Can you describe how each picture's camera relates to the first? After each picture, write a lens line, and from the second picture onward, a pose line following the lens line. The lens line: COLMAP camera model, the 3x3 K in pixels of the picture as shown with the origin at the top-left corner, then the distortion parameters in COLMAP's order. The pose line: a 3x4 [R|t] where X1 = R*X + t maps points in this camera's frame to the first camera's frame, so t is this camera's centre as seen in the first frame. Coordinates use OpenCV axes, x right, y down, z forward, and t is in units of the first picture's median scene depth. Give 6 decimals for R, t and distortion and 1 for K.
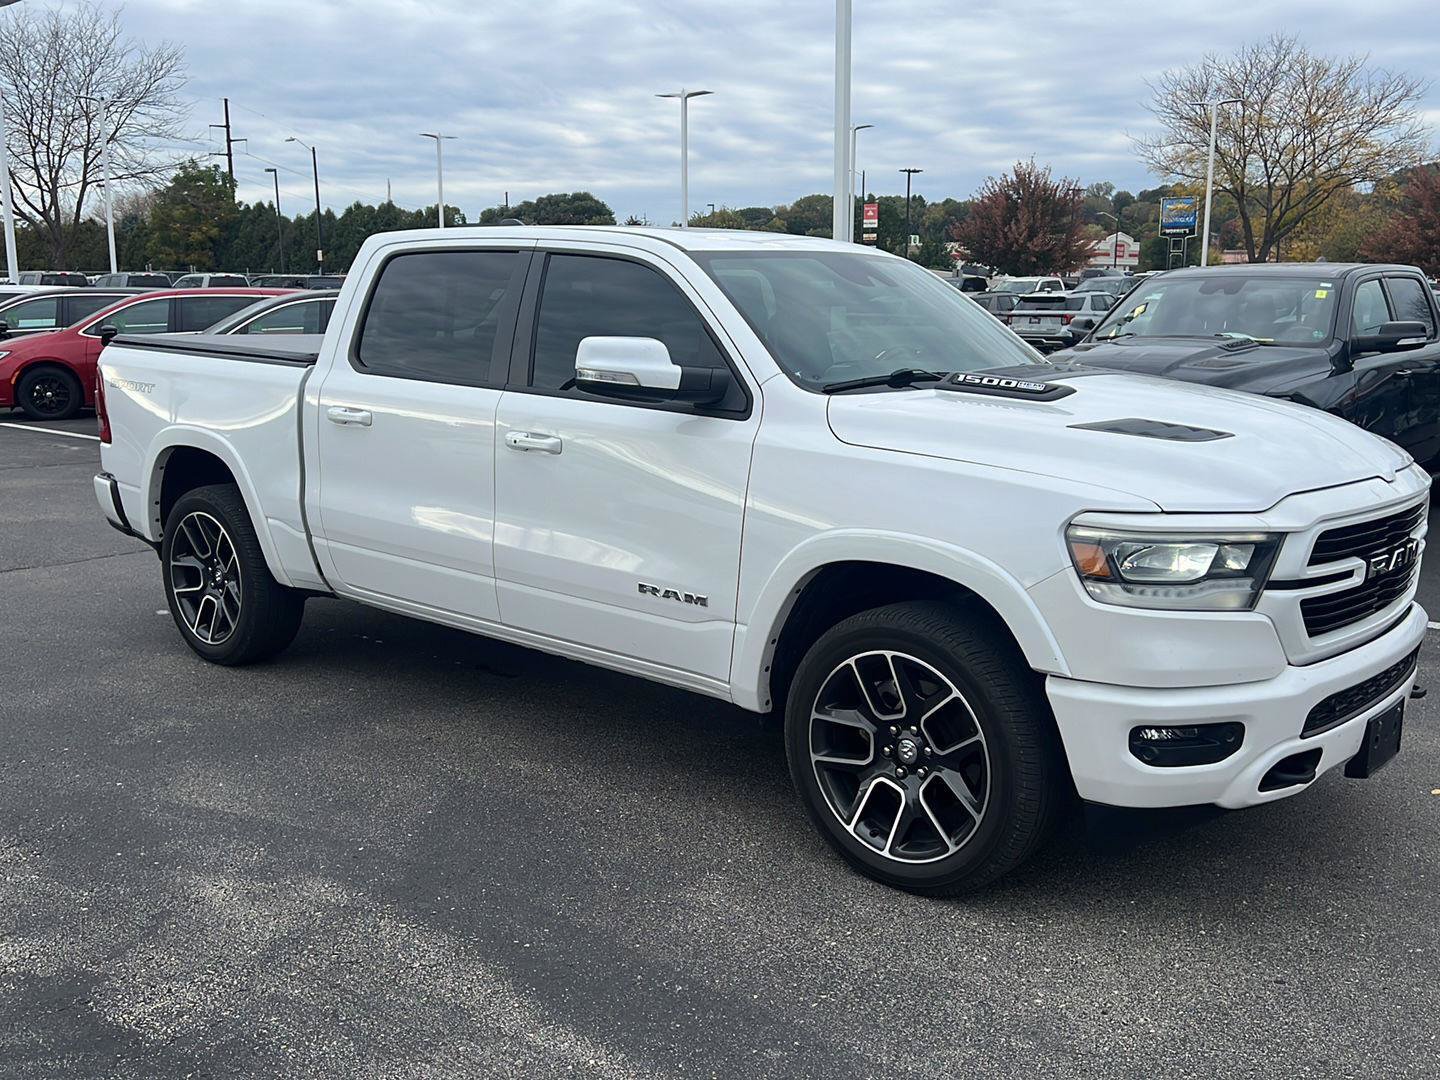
lens RADIAL K [[1367.1, 0, 715.4], [0, 1367.1, 537.4], [0, 0, 1]] dist [0.102082, -0.177568]
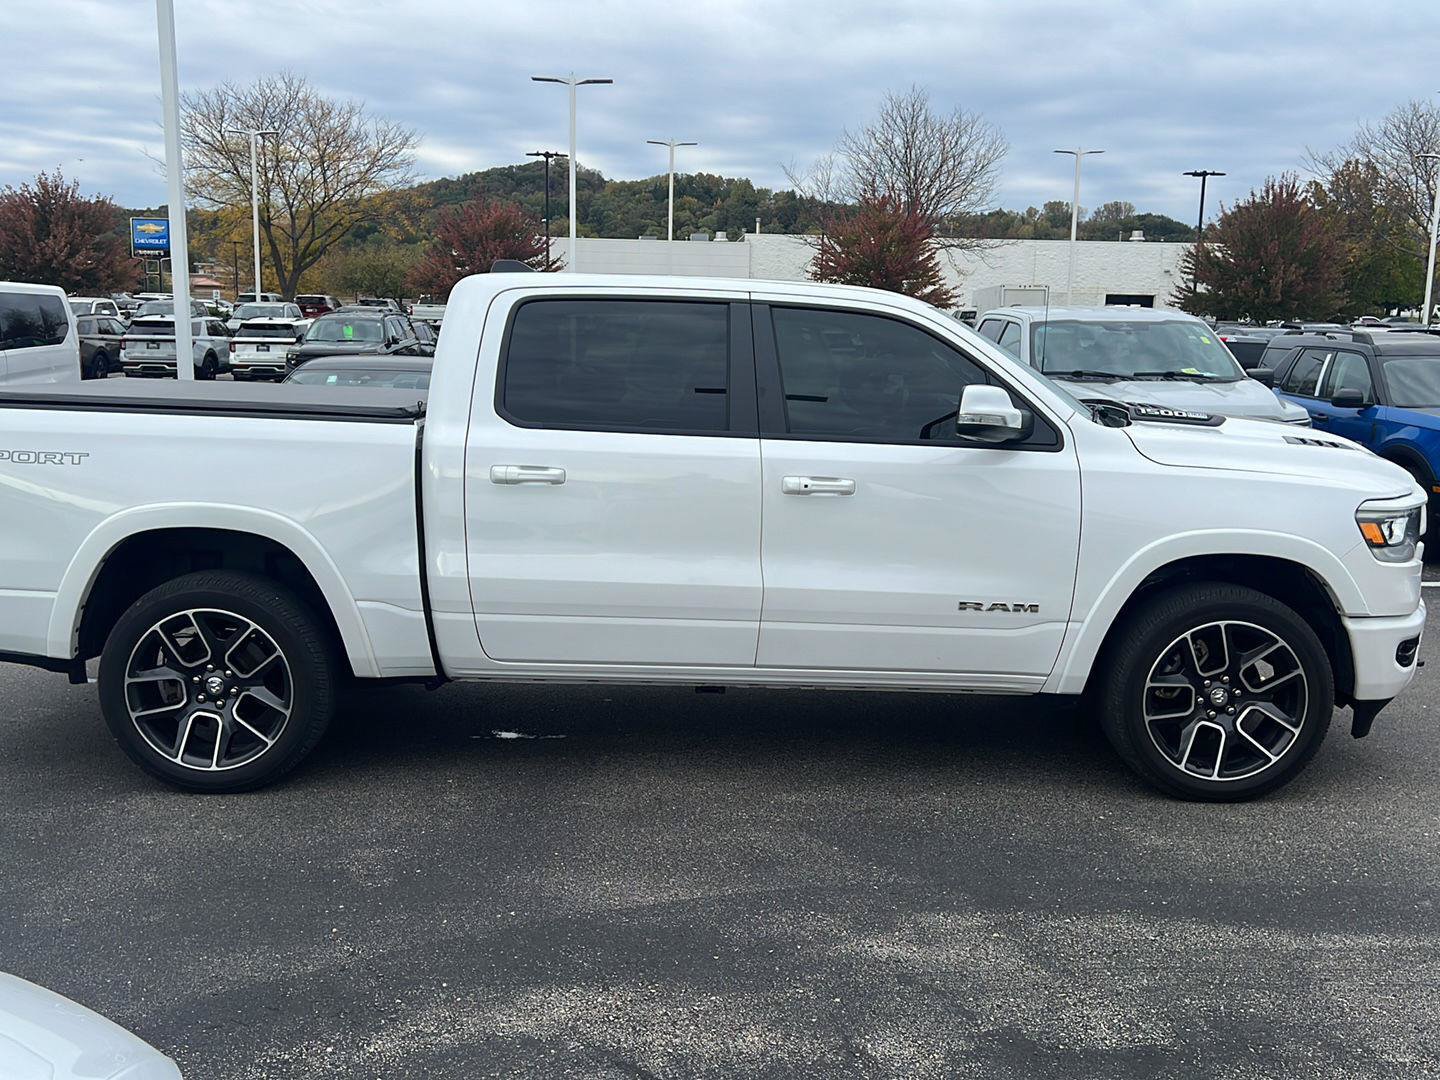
lens RADIAL K [[1367.1, 0, 715.4], [0, 1367.1, 537.4], [0, 0, 1]] dist [0.102082, -0.177568]
pose [[0.748255, -0.092753, 0.656895, -0.969880], [0.102998, 0.994414, 0.023087, -0.068056], [-0.655367, 0.050383, 0.753628, 0.284492]]
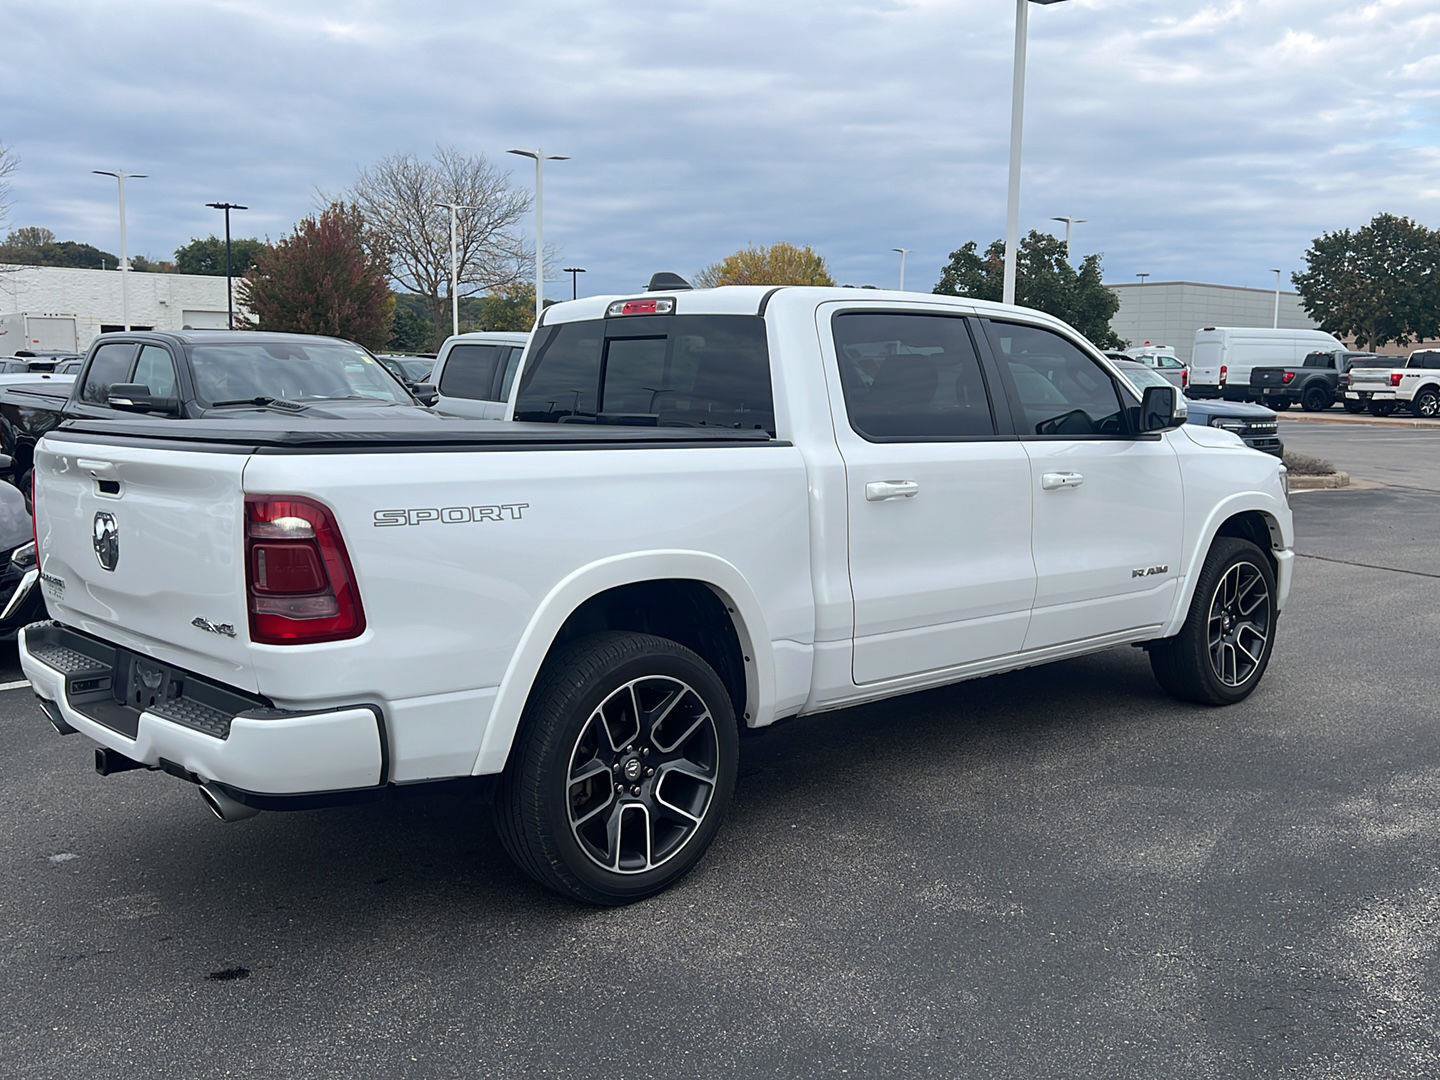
lens RADIAL K [[1367.1, 0, 715.4], [0, 1367.1, 537.4], [0, 0, 1]] dist [0.102082, -0.177568]
pose [[0.118183, -0.124602, 0.985143, -1.465690], [0.171396, 0.979765, 0.103360, -0.213353], [-0.978088, 0.156634, 0.137148, 1.242572]]
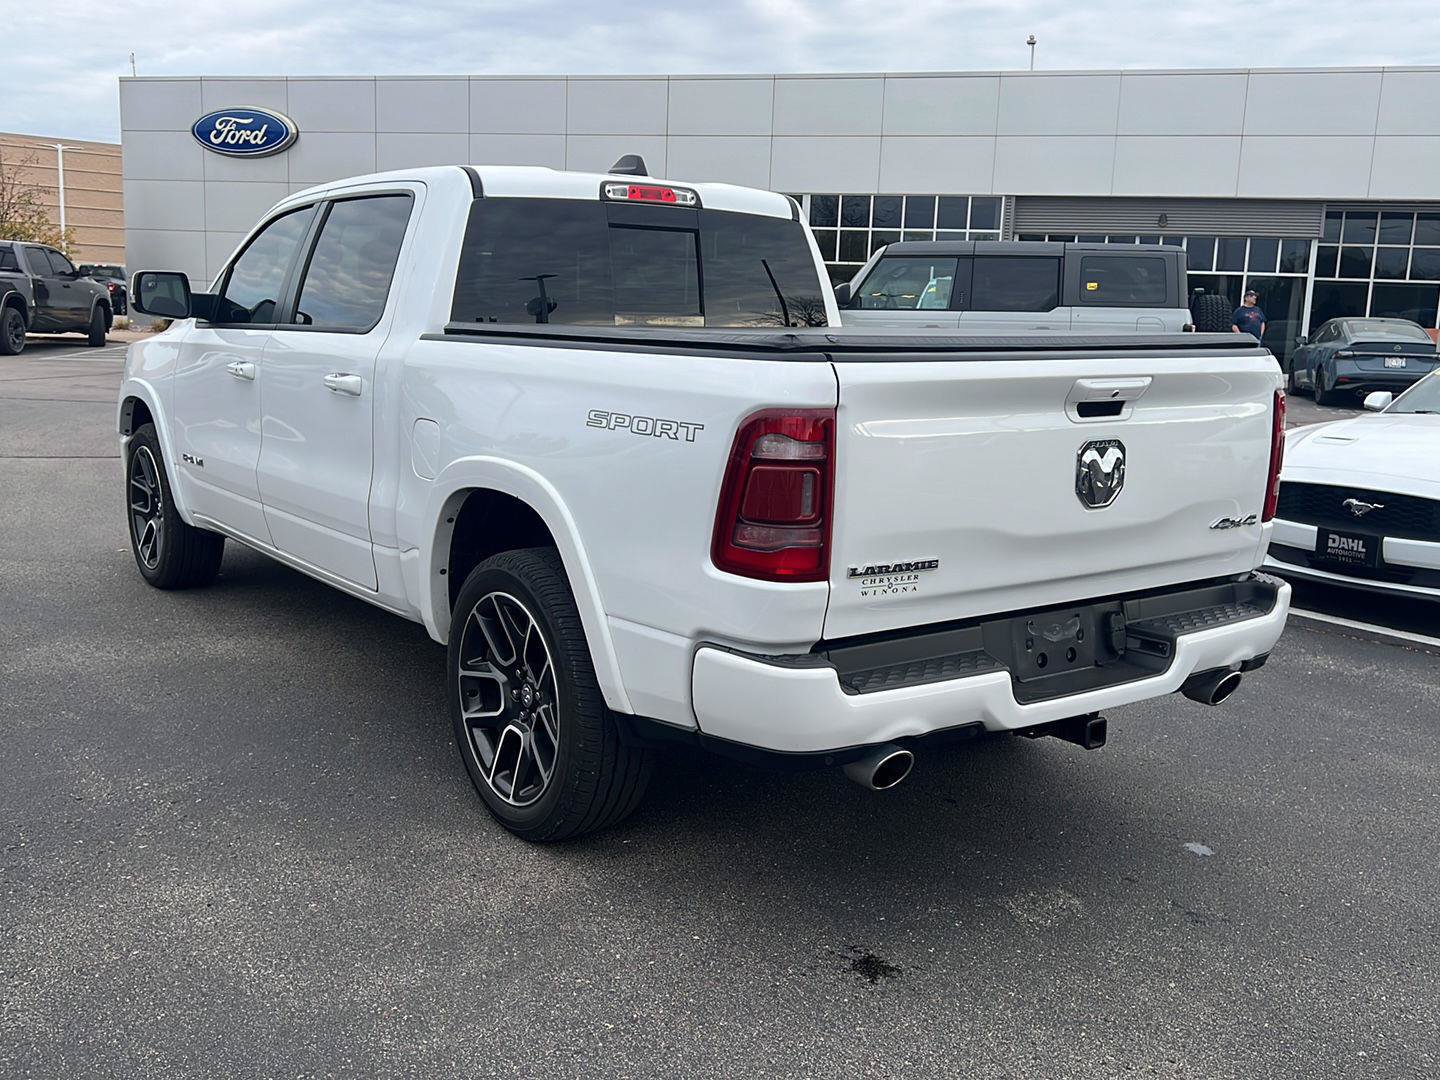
lens RADIAL K [[1367.1, 0, 715.4], [0, 1367.1, 537.4], [0, 0, 1]] dist [0.102082, -0.177568]
pose [[-0.971857, -0.079406, 0.221785, -0.556740], [-0.000309, 0.941907, 0.335874, -0.413375], [-0.235572, 0.326352, -0.915424, 2.554548]]
